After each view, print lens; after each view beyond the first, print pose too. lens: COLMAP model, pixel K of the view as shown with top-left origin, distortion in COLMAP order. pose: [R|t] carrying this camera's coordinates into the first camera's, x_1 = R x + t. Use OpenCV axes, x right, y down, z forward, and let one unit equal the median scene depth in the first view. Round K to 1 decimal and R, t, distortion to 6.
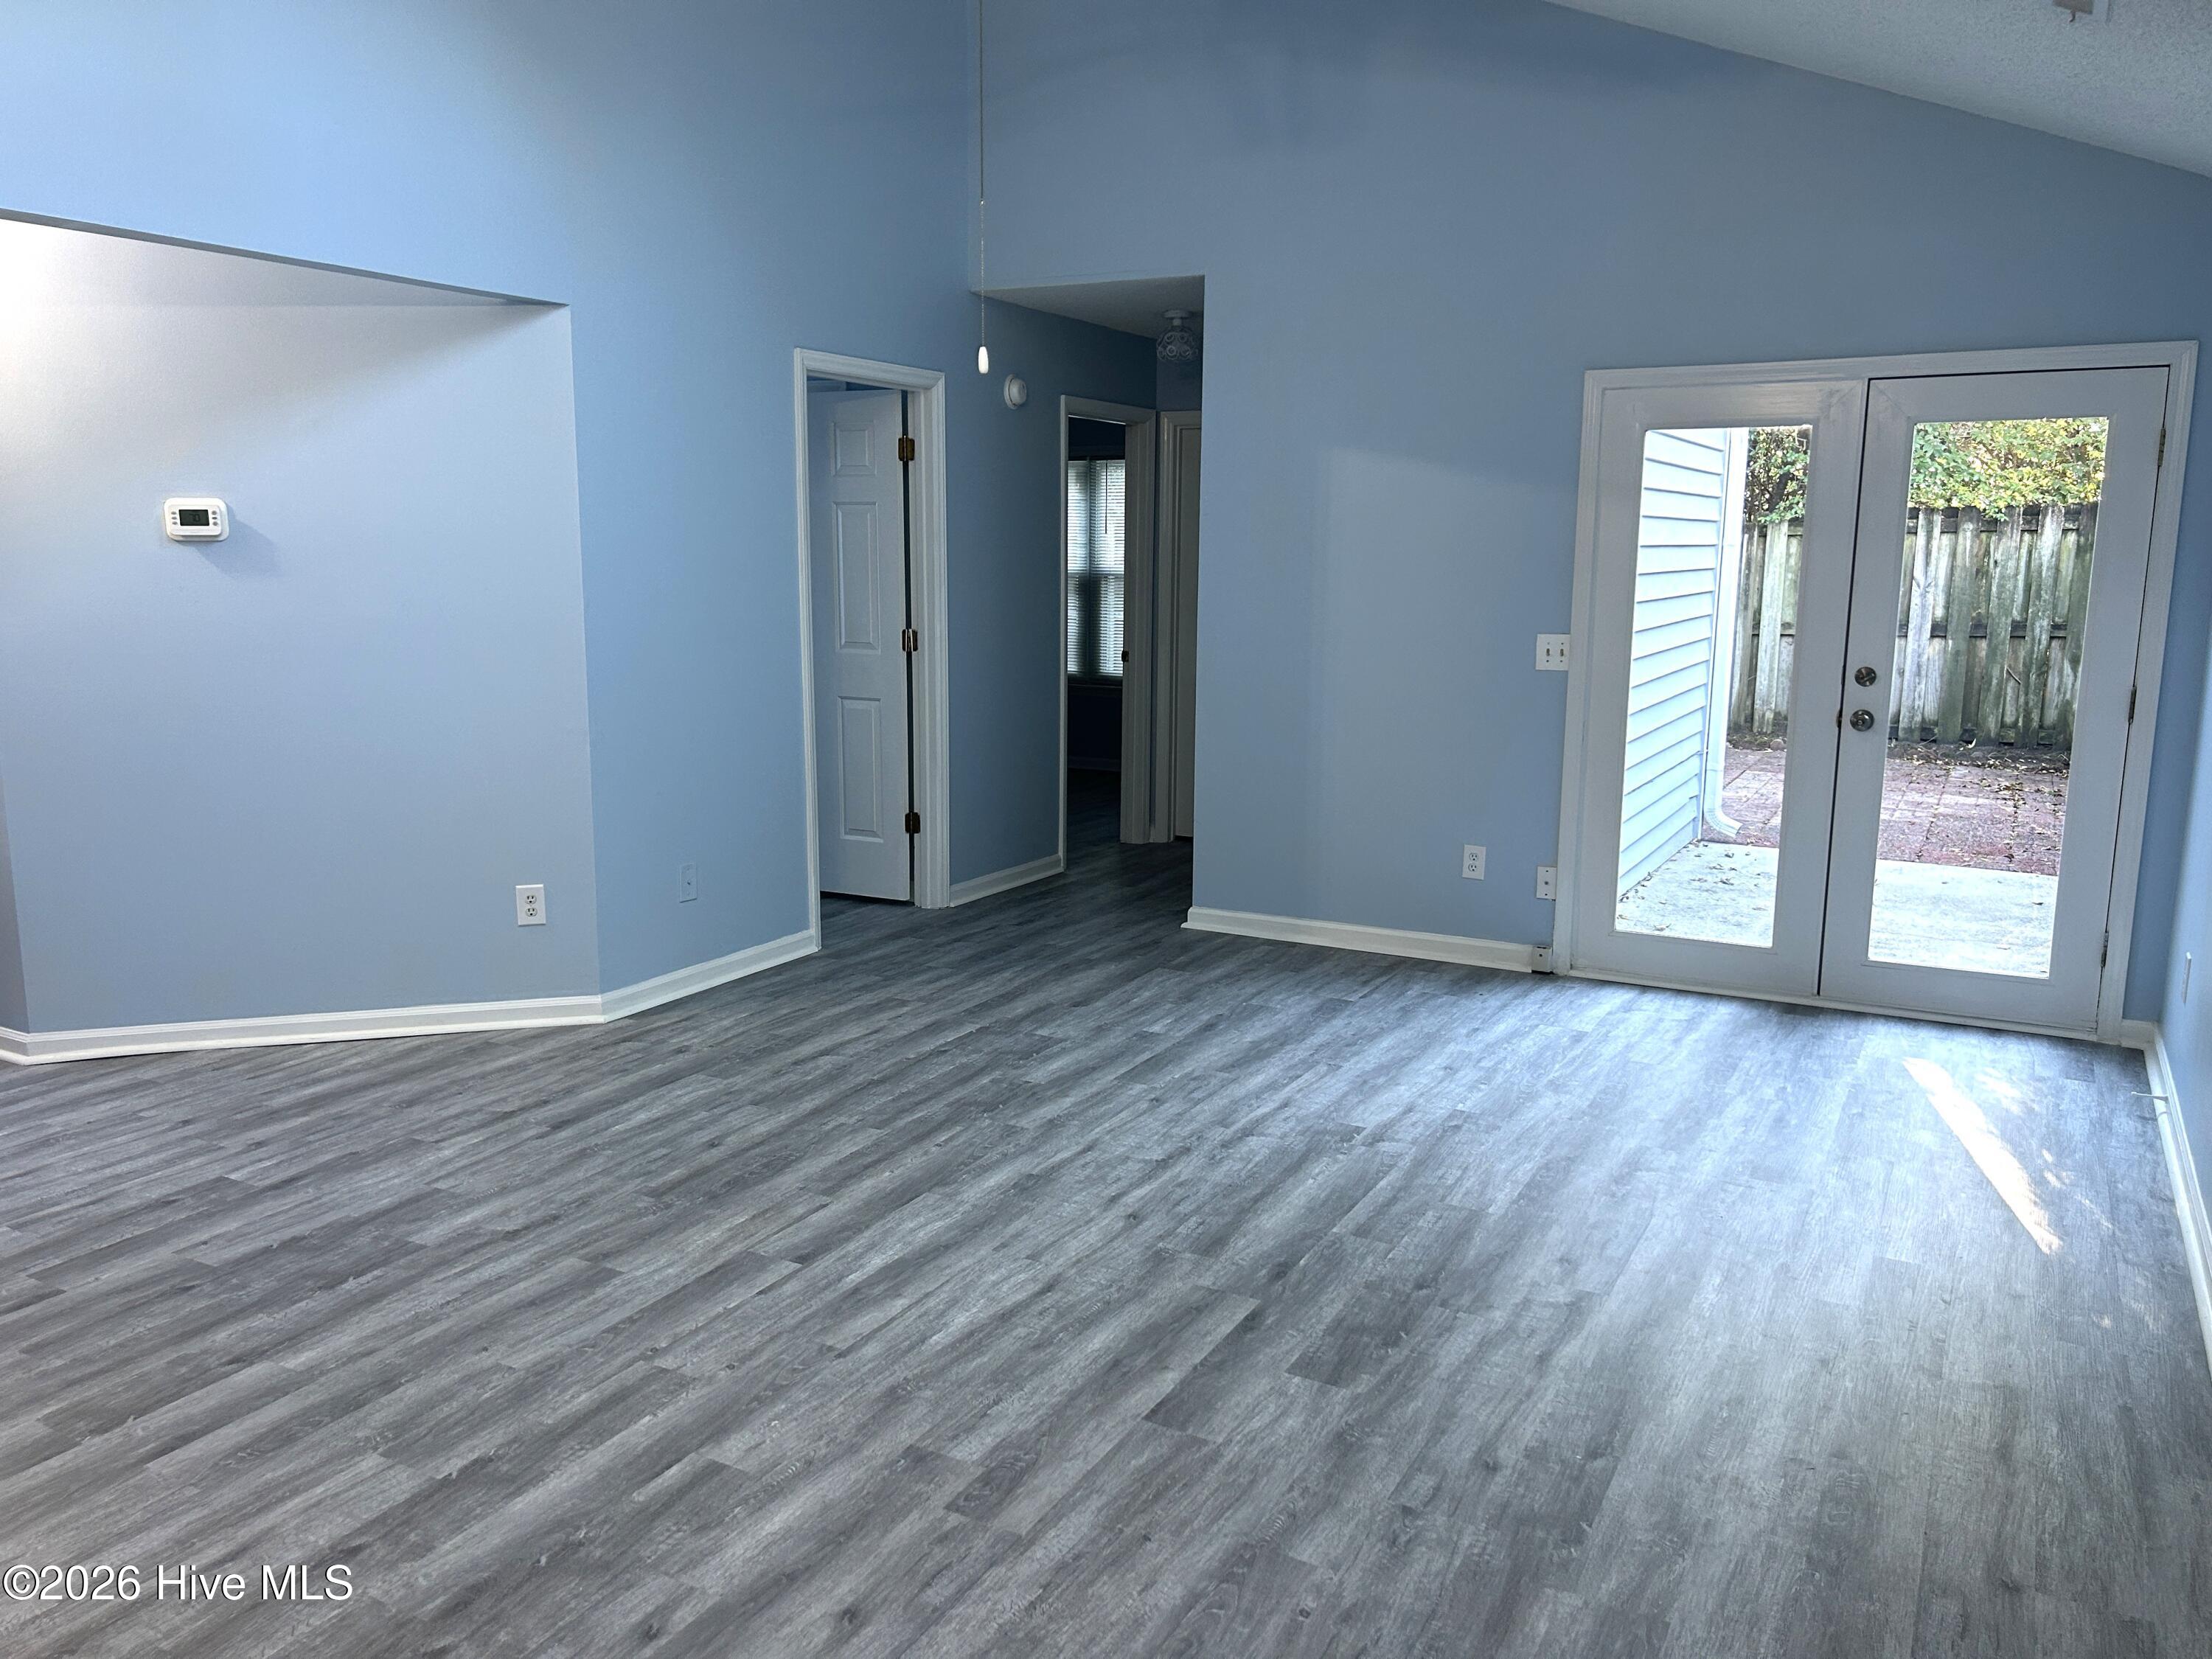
lens RADIAL K [[1658.7, 0, 1102.0], [0, 1658.7, 824.9], [0, 0, 1]] dist [0.052358, -0.058962]
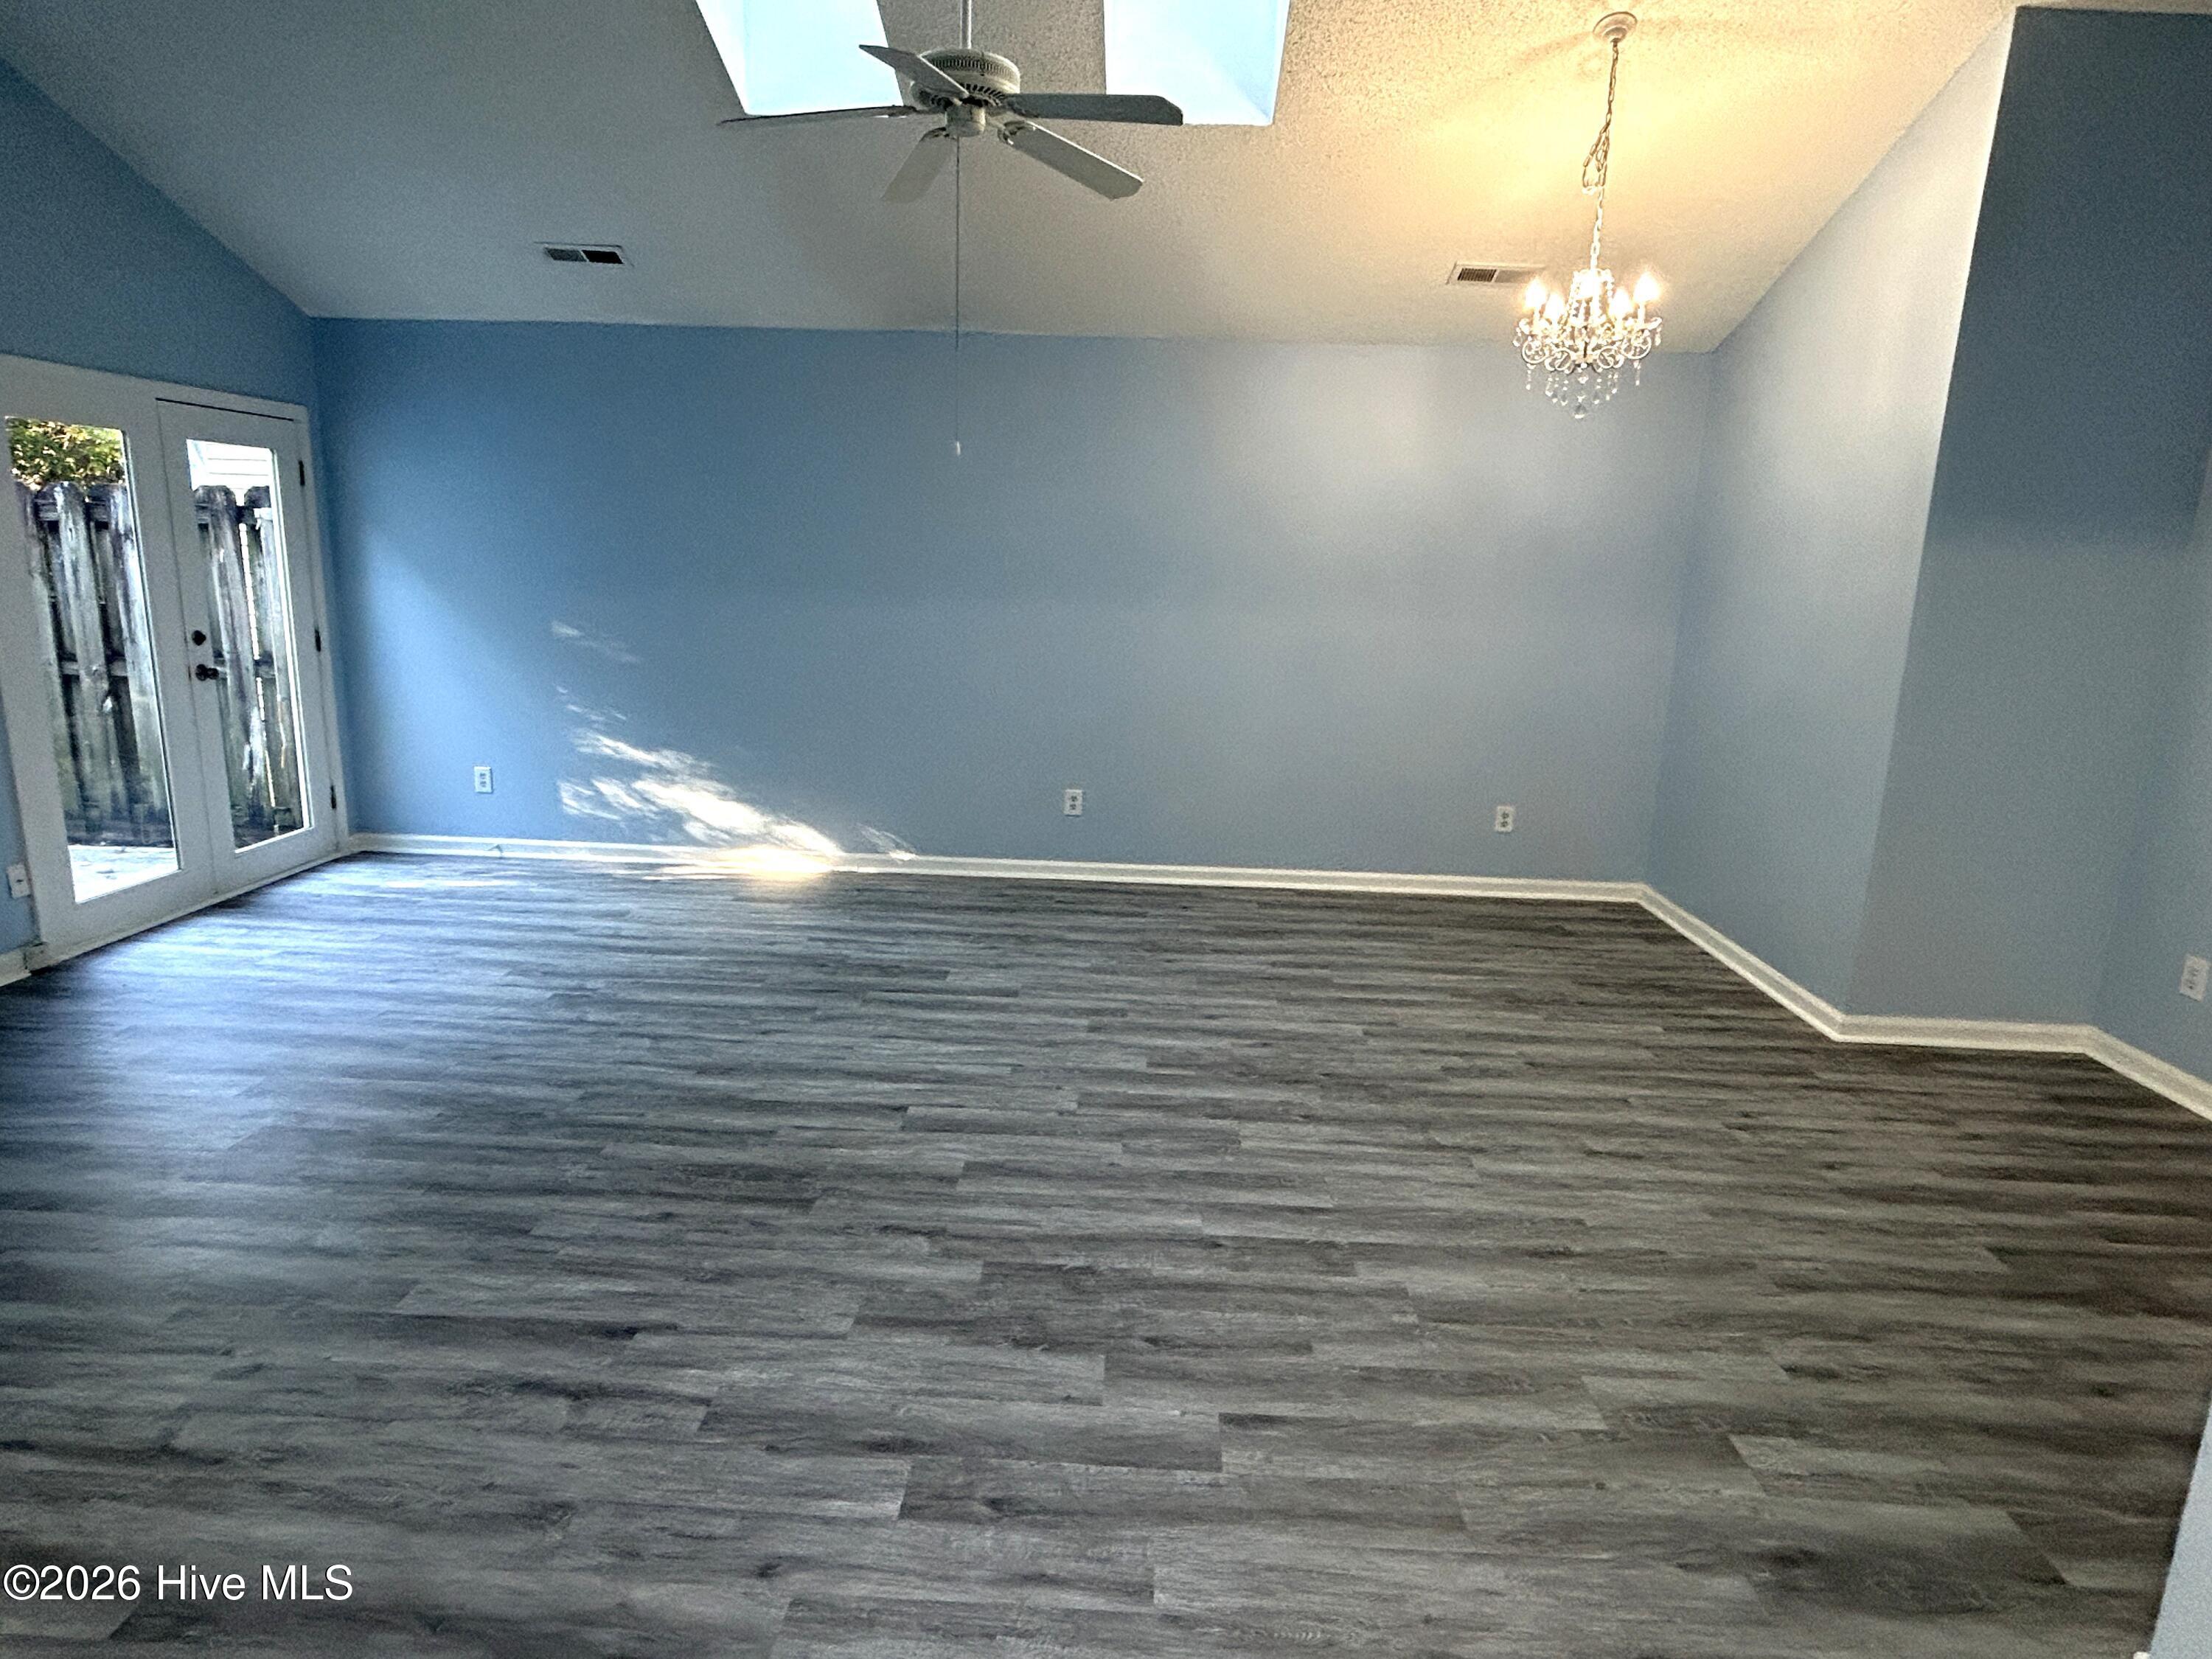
lens RADIAL K [[1243.7, 0, 1114.5], [0, 1243.7, 820.6], [0, 0, 1]] dist [-0.001207, -0.005387]
pose [[-0.449497, -0.207003, 0.868966, -1.014301], [0.115671, 0.951101, 0.286403, -0.208595], [-0.885761, 0.229251, -0.403573, 1.139293]]
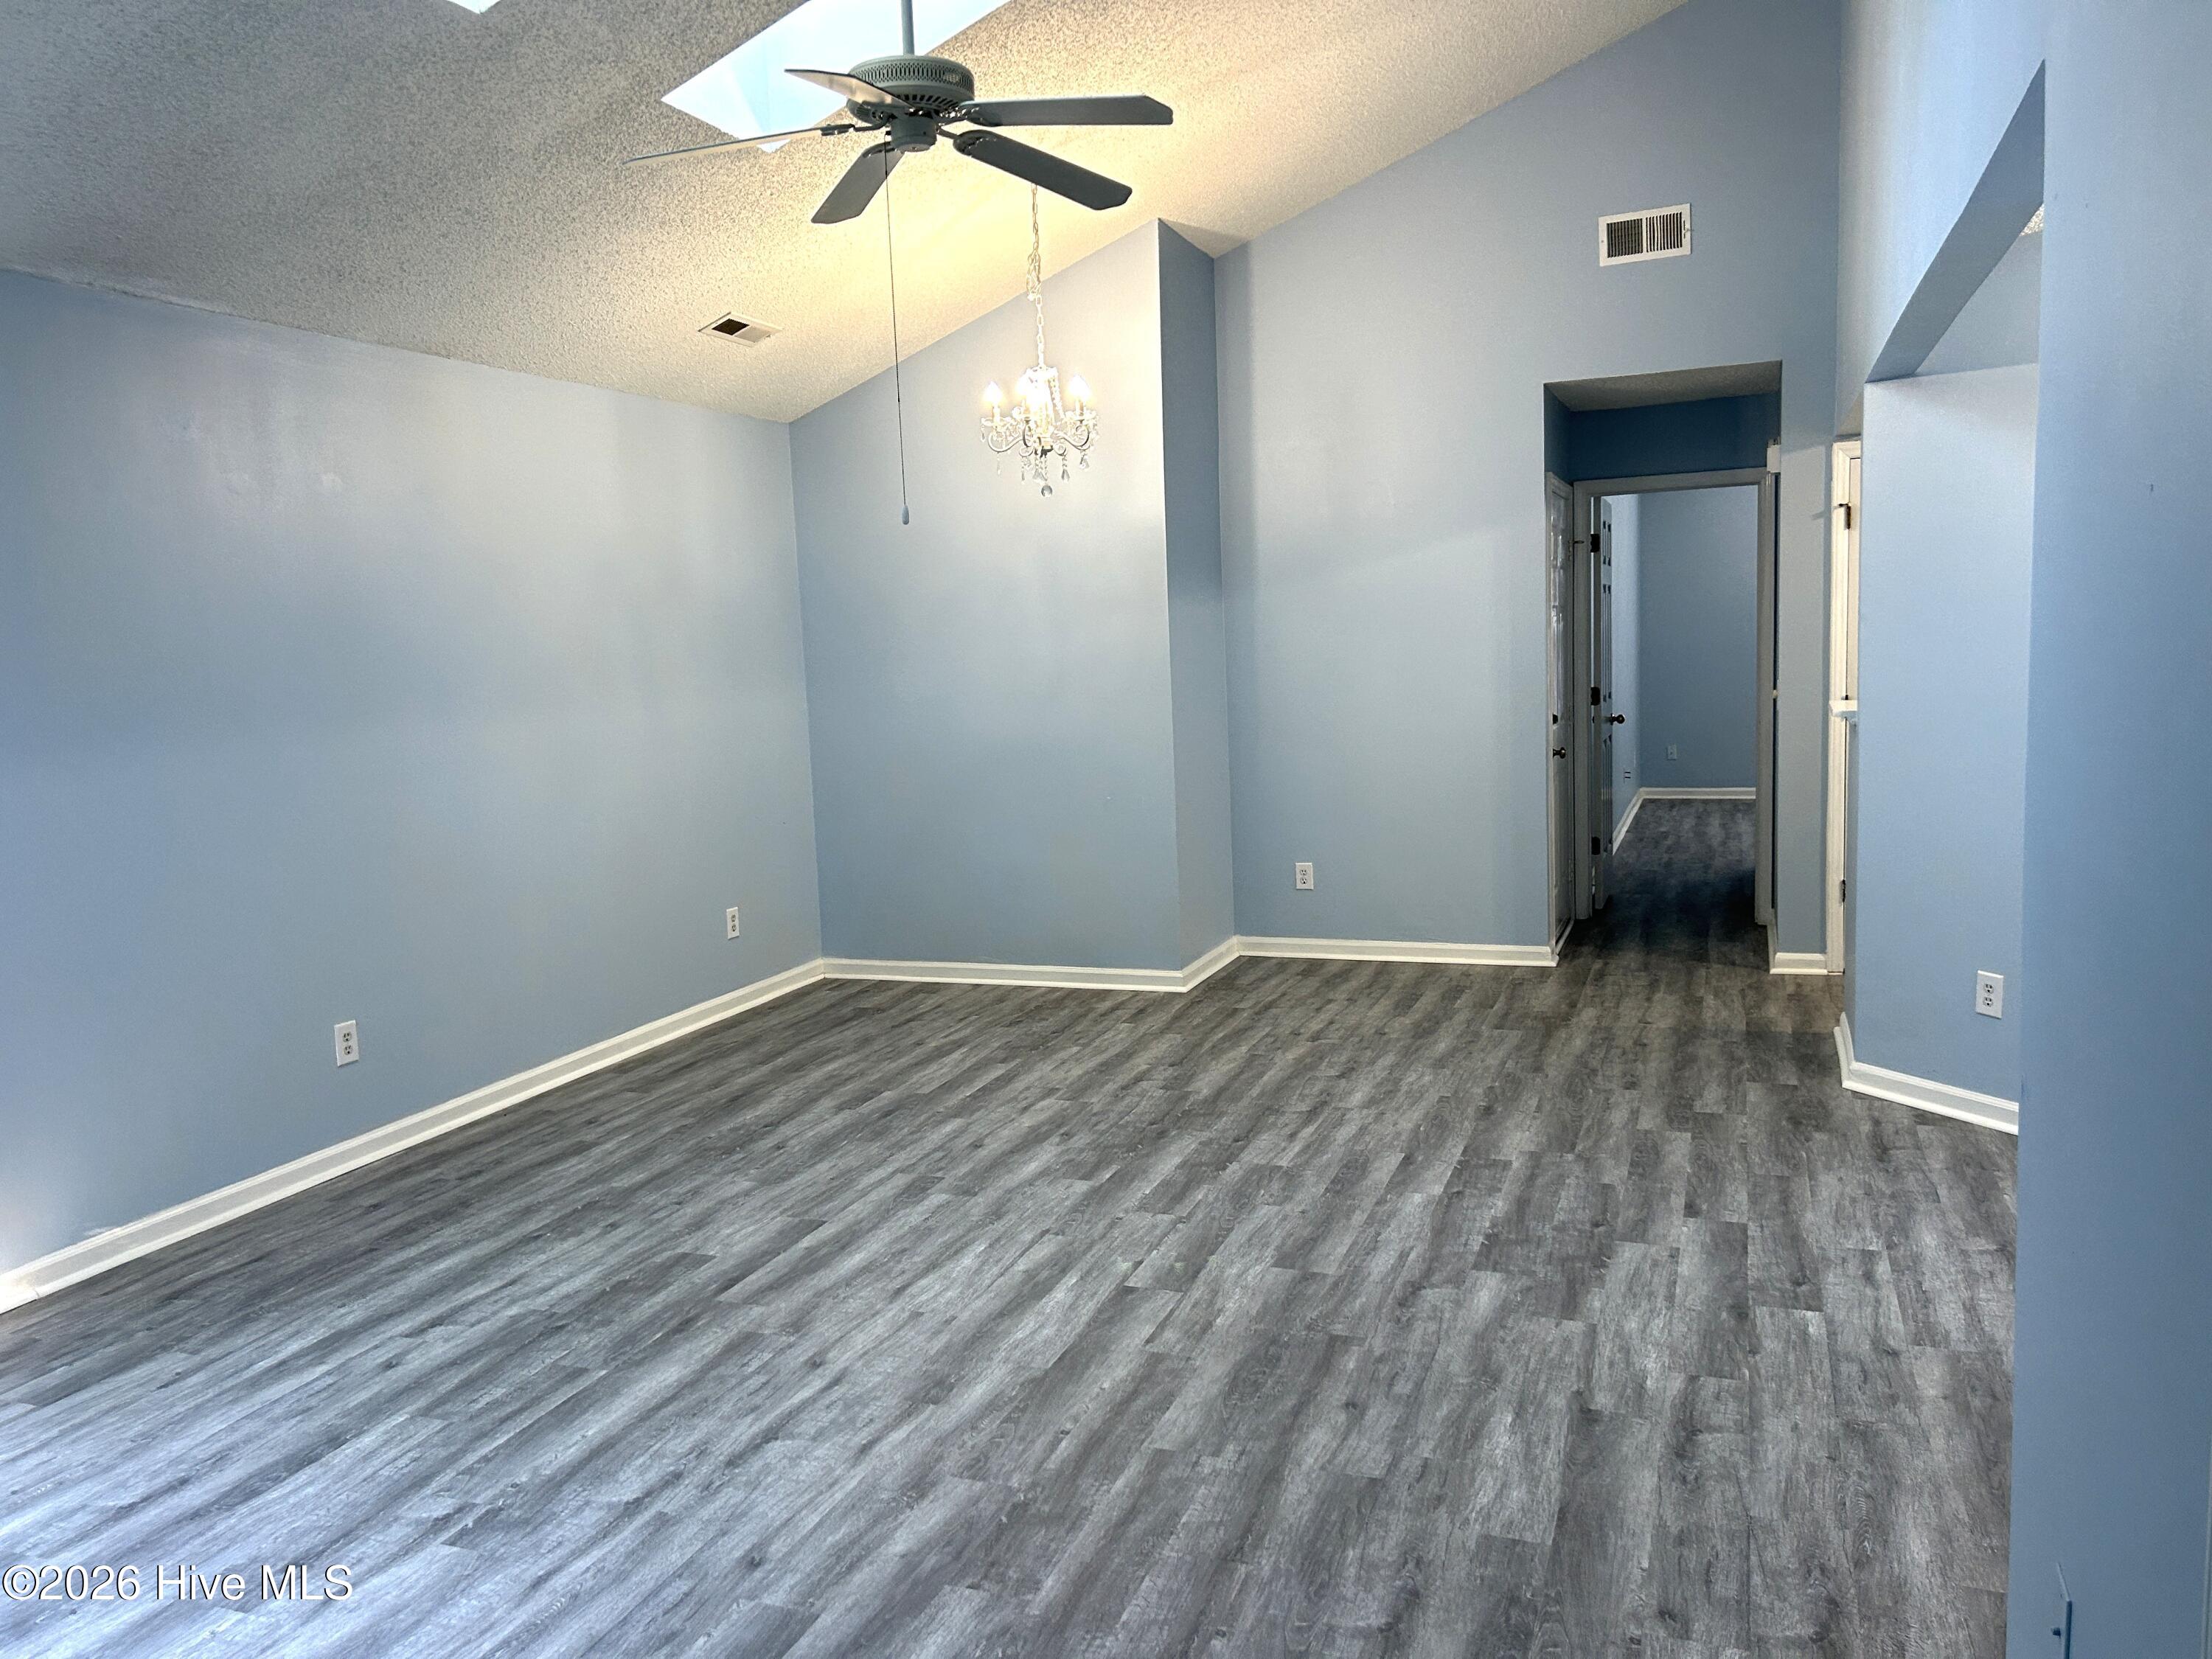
lens RADIAL K [[1658.7, 0, 1115.3], [0, 1658.7, 814.8], [0, 0, 1]] dist [0.052358, -0.058962]
pose [[-0.989089, 0.045540, -0.140102, -0.030618], [0.005358, 0.961511, 0.274716, -0.326154], [0.147220, 0.270968, -0.951264, 1.866536]]
